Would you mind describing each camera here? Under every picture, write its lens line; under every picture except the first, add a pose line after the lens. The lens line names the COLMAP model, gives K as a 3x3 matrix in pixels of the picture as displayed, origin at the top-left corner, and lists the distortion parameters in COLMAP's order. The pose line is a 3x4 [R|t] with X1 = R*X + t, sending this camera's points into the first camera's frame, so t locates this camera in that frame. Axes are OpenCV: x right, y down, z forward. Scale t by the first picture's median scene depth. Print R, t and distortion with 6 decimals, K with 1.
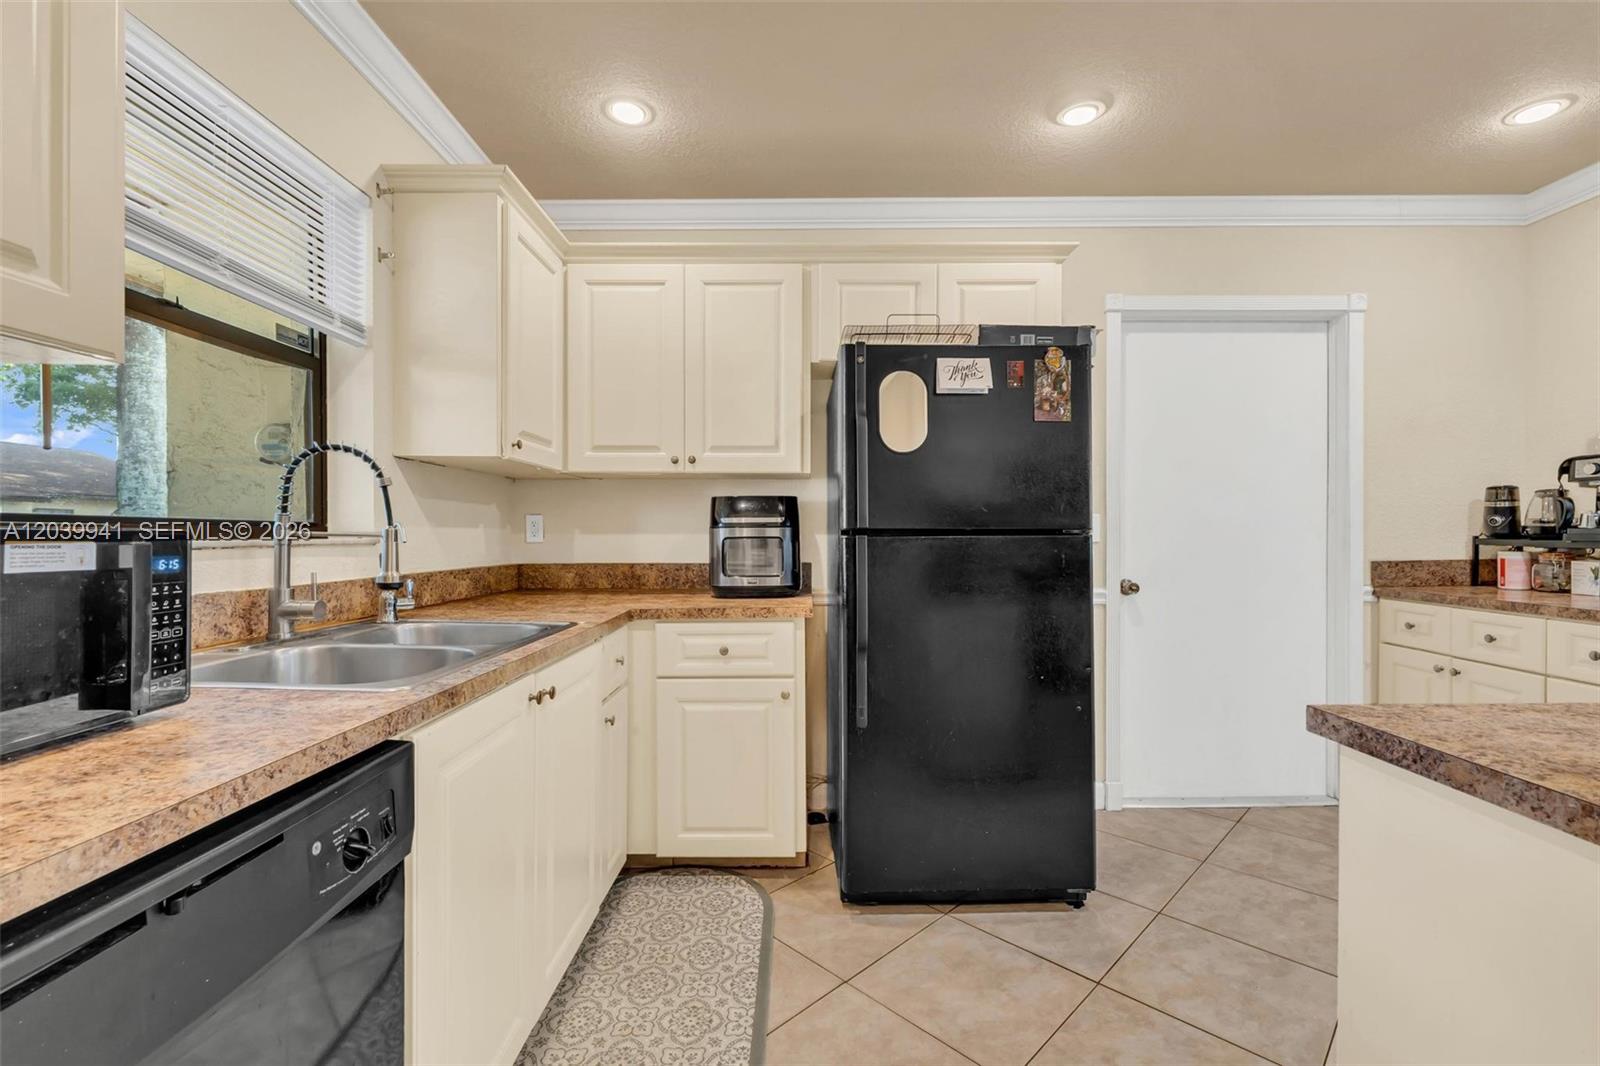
lens RADIAL K [[676.5, 0, 800.4], [0, 676.5, 537.2], [0, 0, 1]] dist [-0.003571, -0.000722]
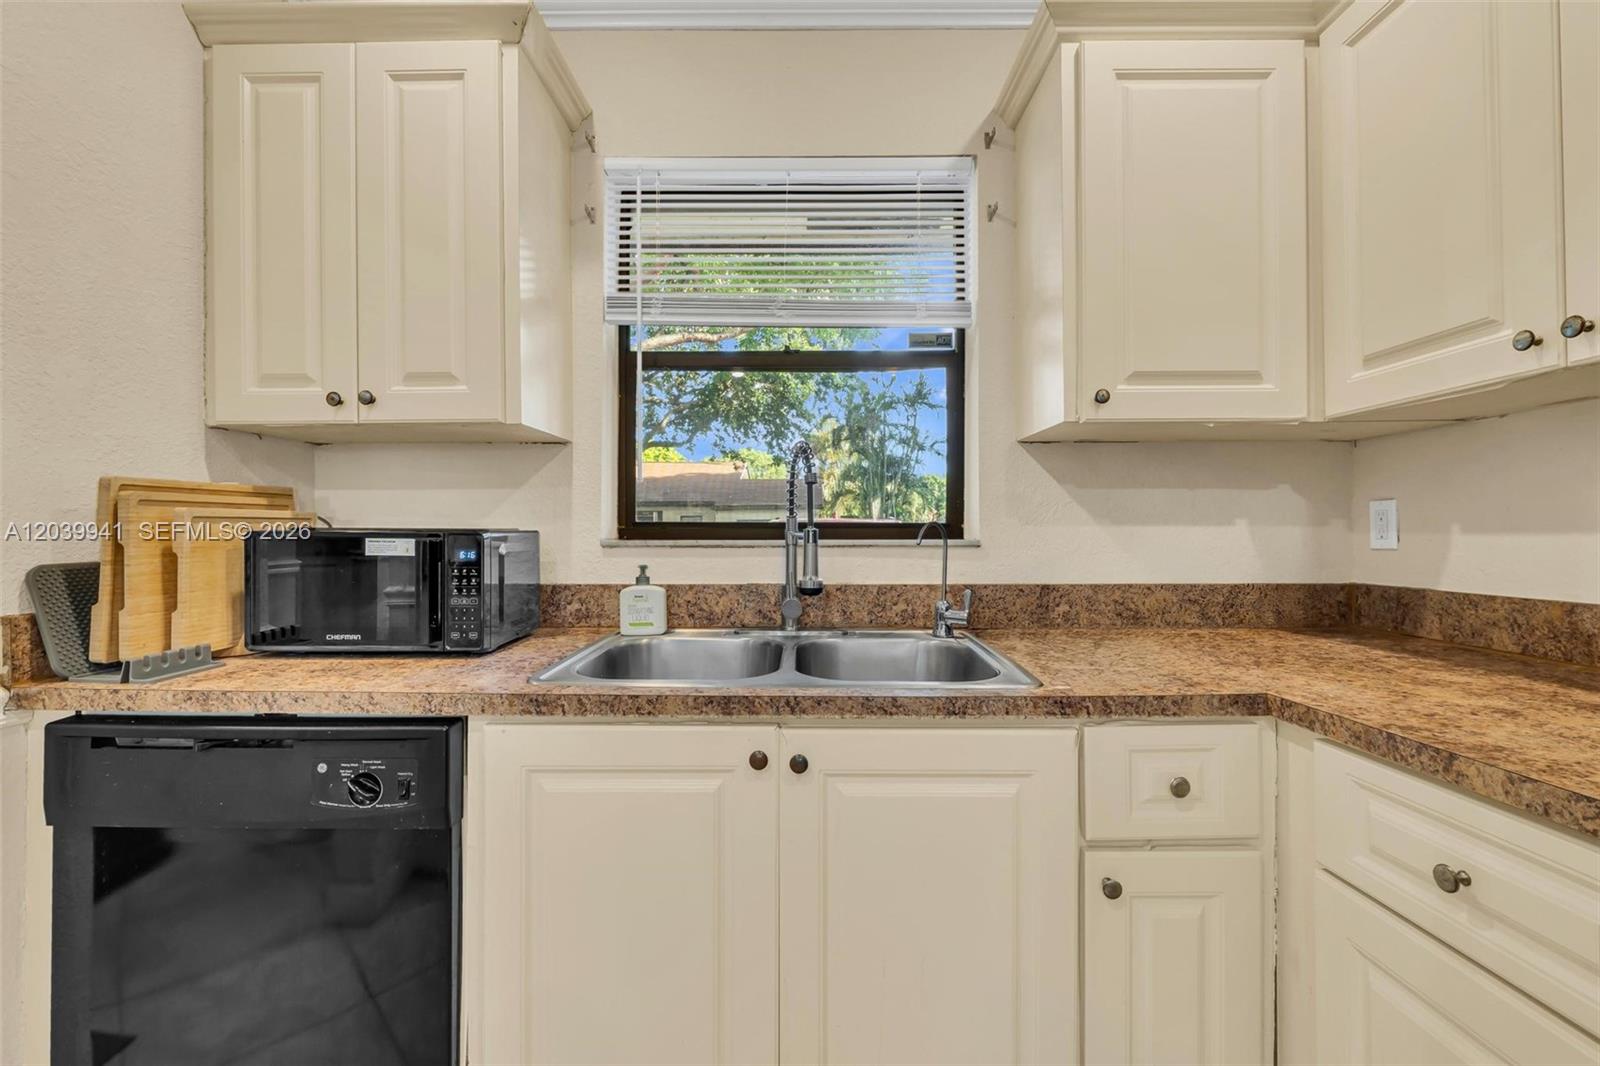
lens RADIAL K [[676.5, 0, 792.4], [0, 676.5, 537.0], [0, 0, 1]] dist [-0.003571, -0.000722]
pose [[0.003189, -0.000841, -0.999995, 0.344128], [-0.003907, 0.999992, -0.000853, -0.000623], [0.999987, 0.003909, 0.003185, 1.053977]]
